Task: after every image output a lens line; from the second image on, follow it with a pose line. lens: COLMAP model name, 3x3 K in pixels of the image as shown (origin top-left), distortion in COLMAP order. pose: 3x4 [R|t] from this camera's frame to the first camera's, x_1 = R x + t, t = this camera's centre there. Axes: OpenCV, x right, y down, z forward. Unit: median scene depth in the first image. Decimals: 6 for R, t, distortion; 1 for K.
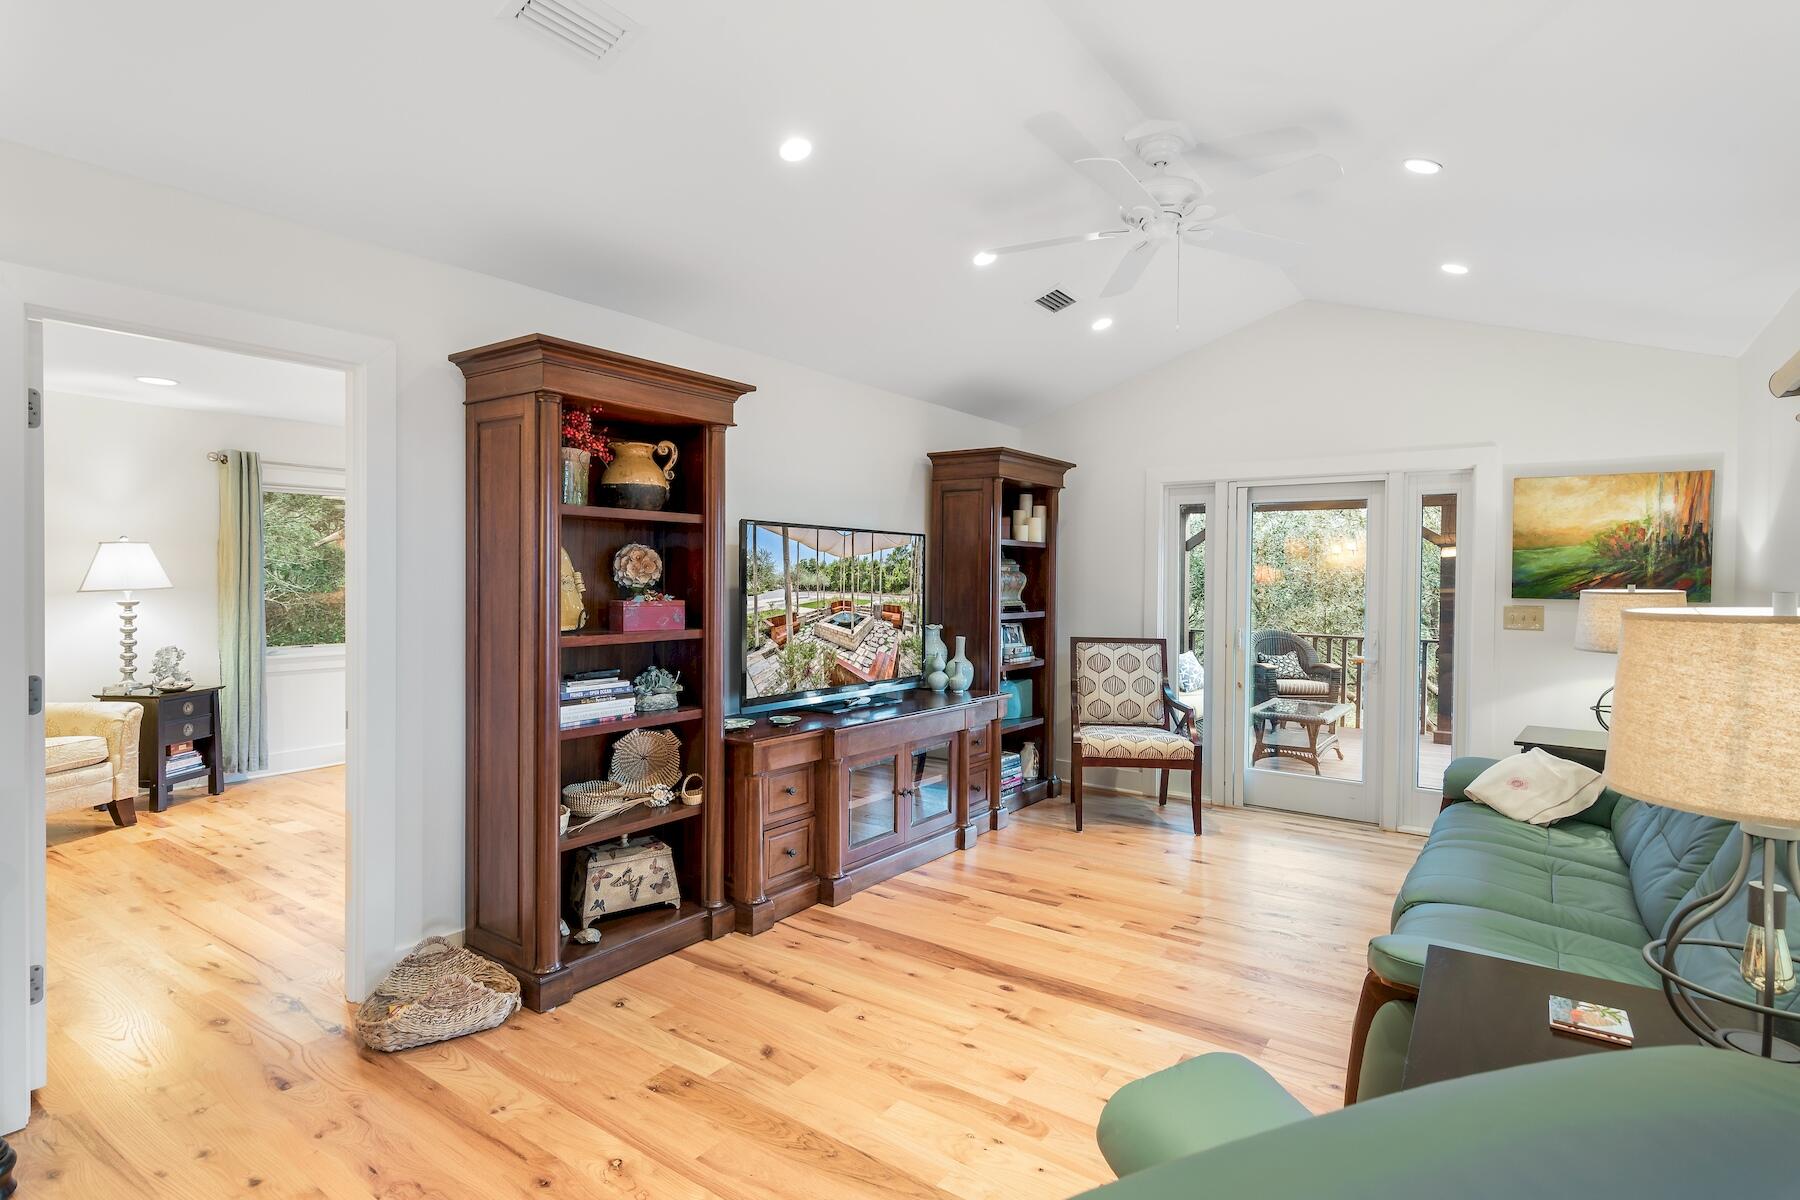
lens RADIAL K [[902.6, 0, 916.2], [0, 902.6, 591.4], [0, 0, 1]] dist [0.001615, 0.000128]
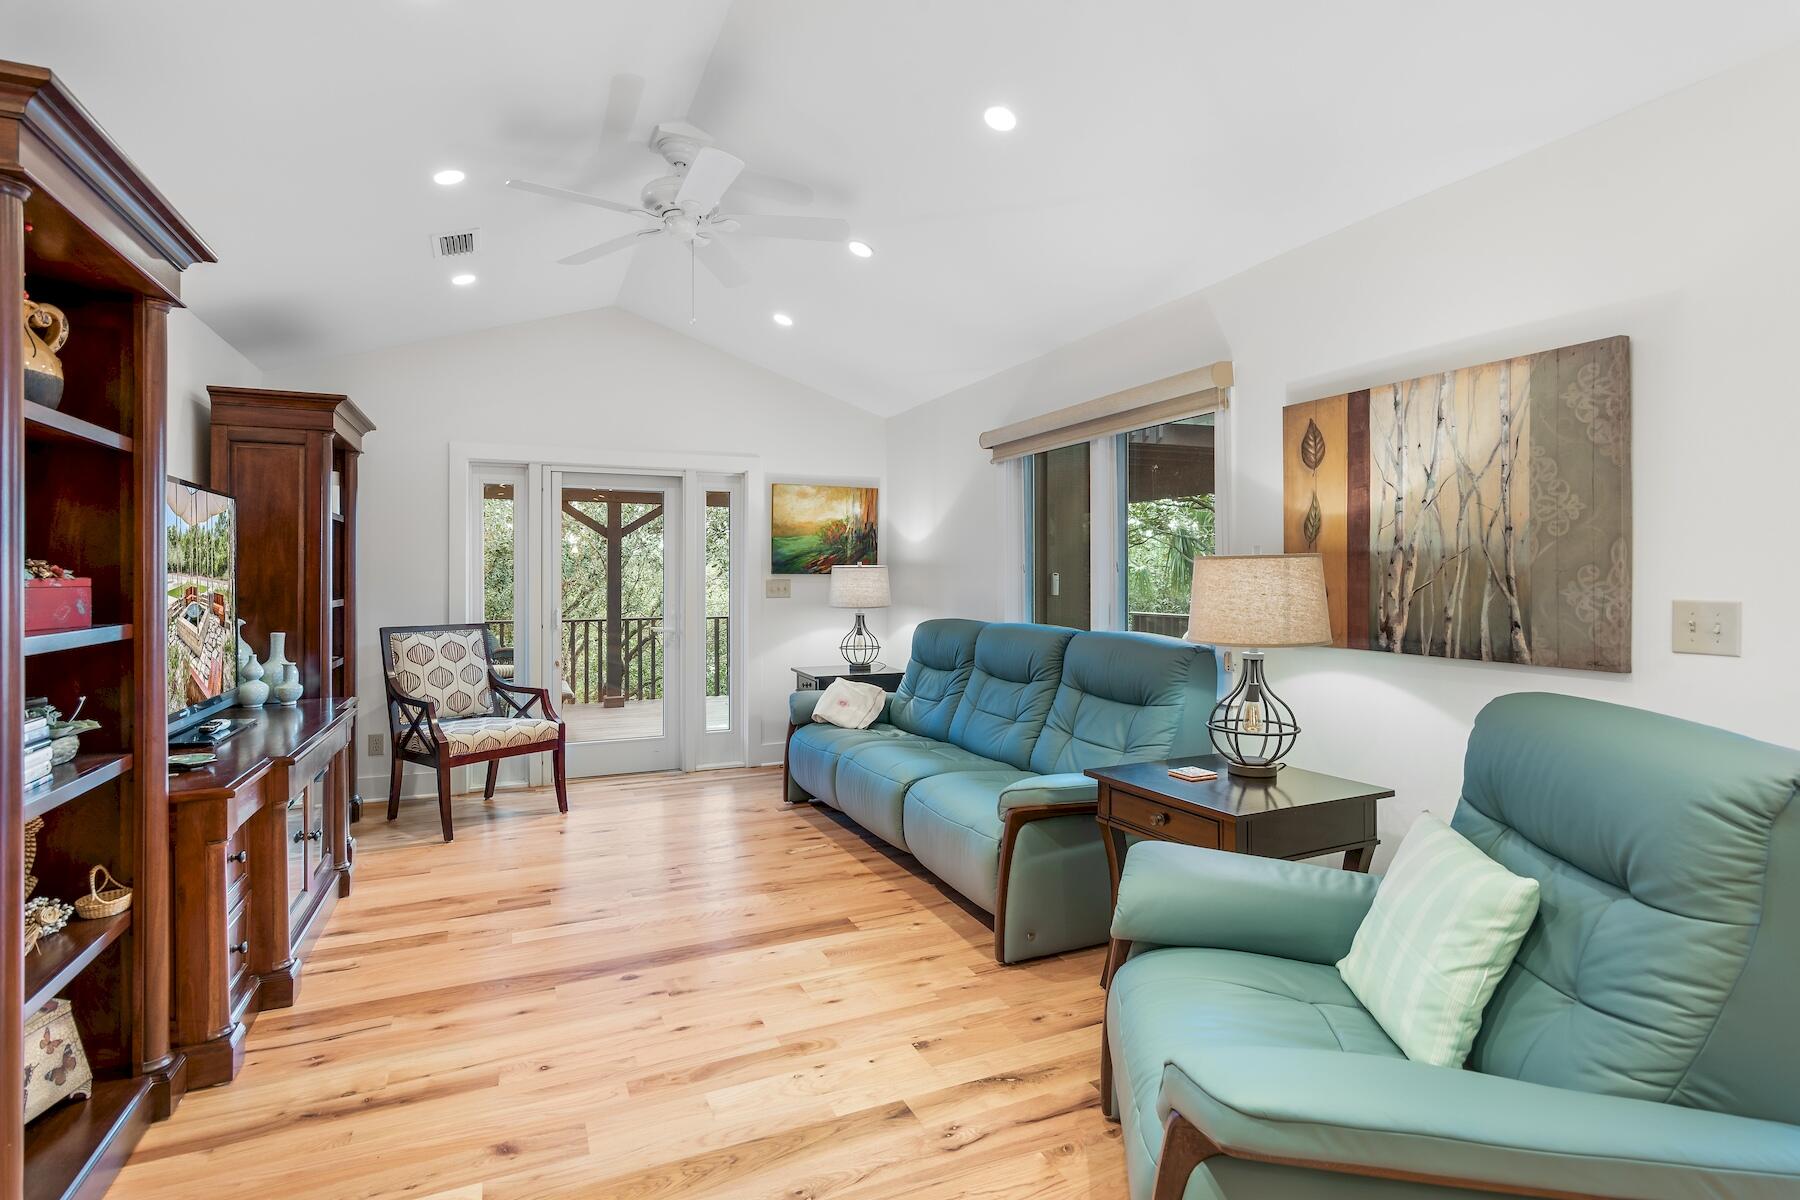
lens RADIAL K [[884.1, 0, 898.3], [0, 884.1, 576.5], [0, 0, 1]] dist [0.002622, 0.000007]
pose [[0.517195, -0.011033, 0.855797, -0.374568], [0.021282, 0.999774, 0.000028, 0.015953], [-0.855603, 0.018199, 0.517312, 0.184104]]
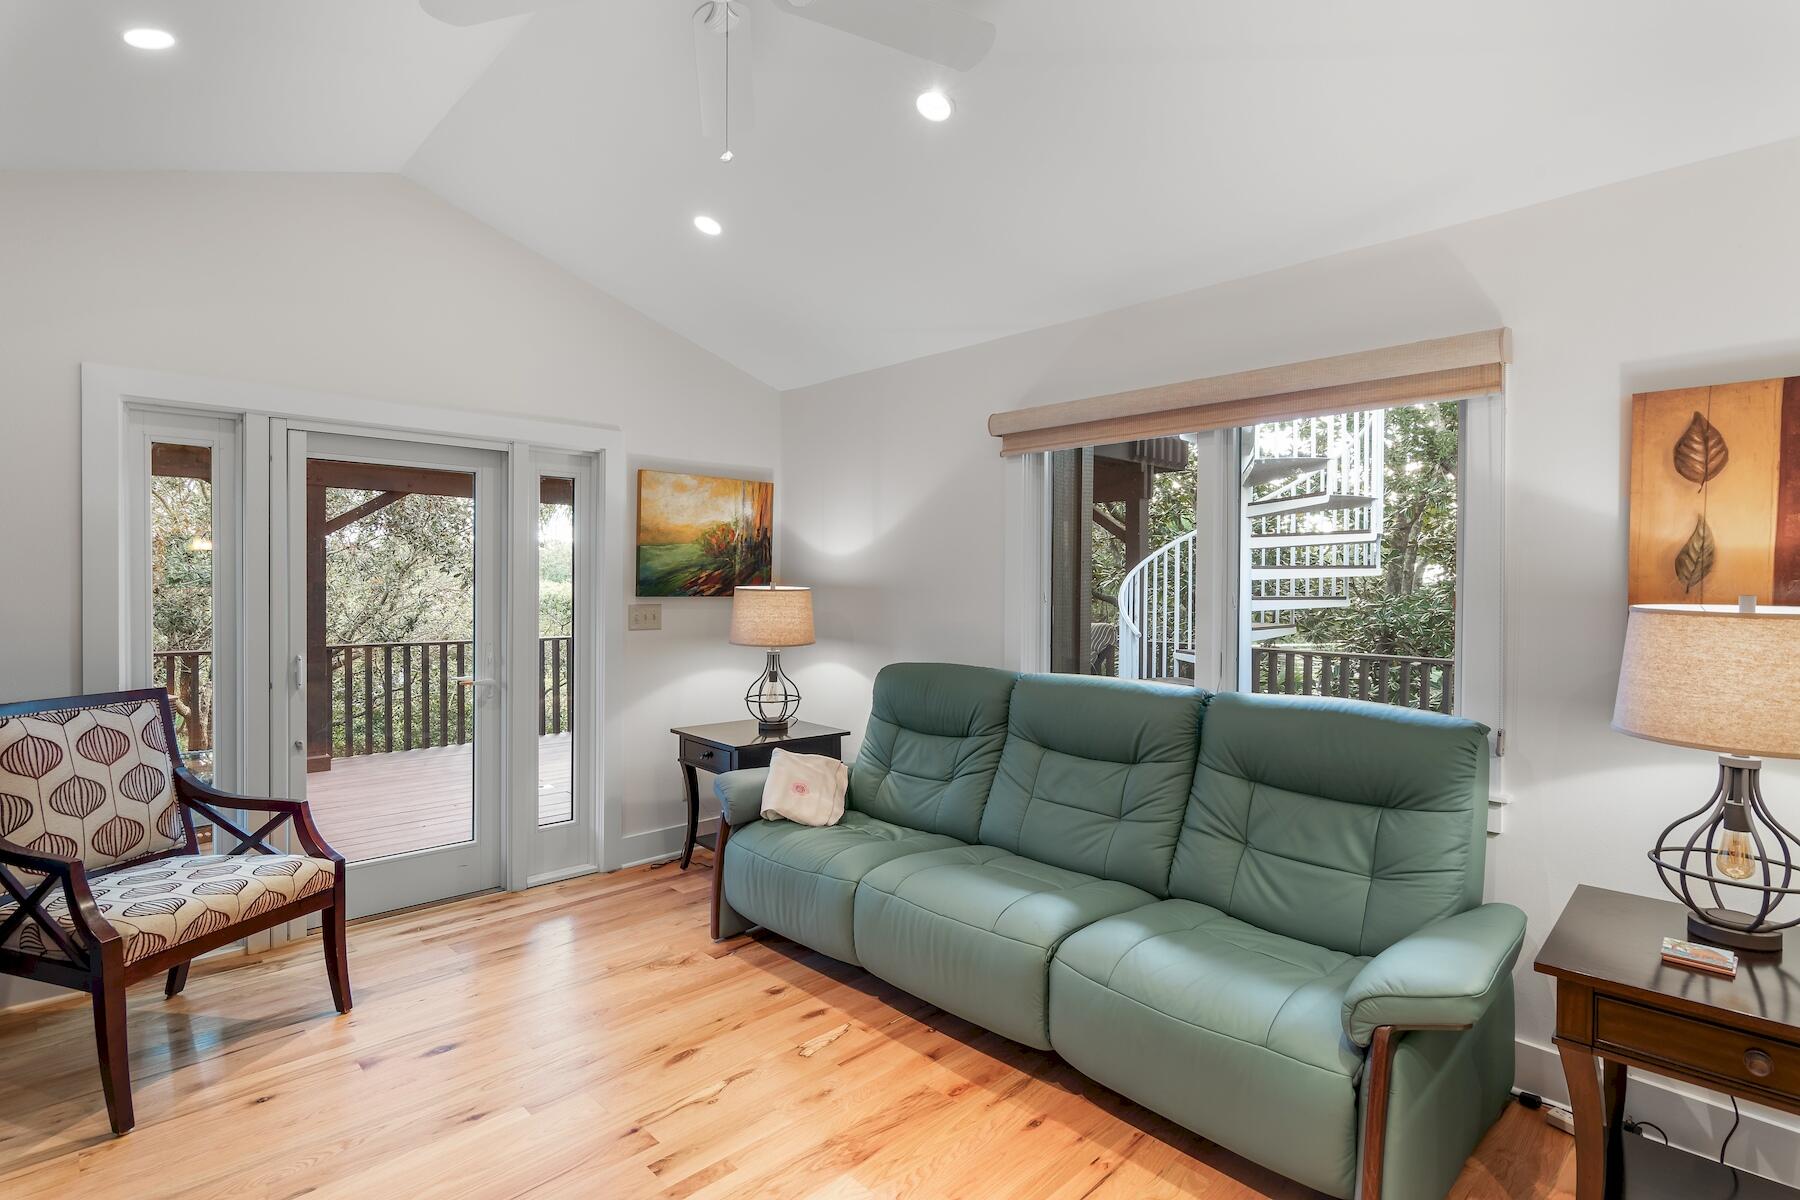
lens RADIAL K [[884.1, 0, 900.8], [0, 884.1, 594.2], [0, 0, 1]] dist [0.002622, 0.000007]
pose [[0.198399, -0.023189, 0.979847, -0.196709], [0.010455, 0.999713, 0.021542, -0.013019], [-0.980066, 0.005970, 0.198584, 0.586123]]
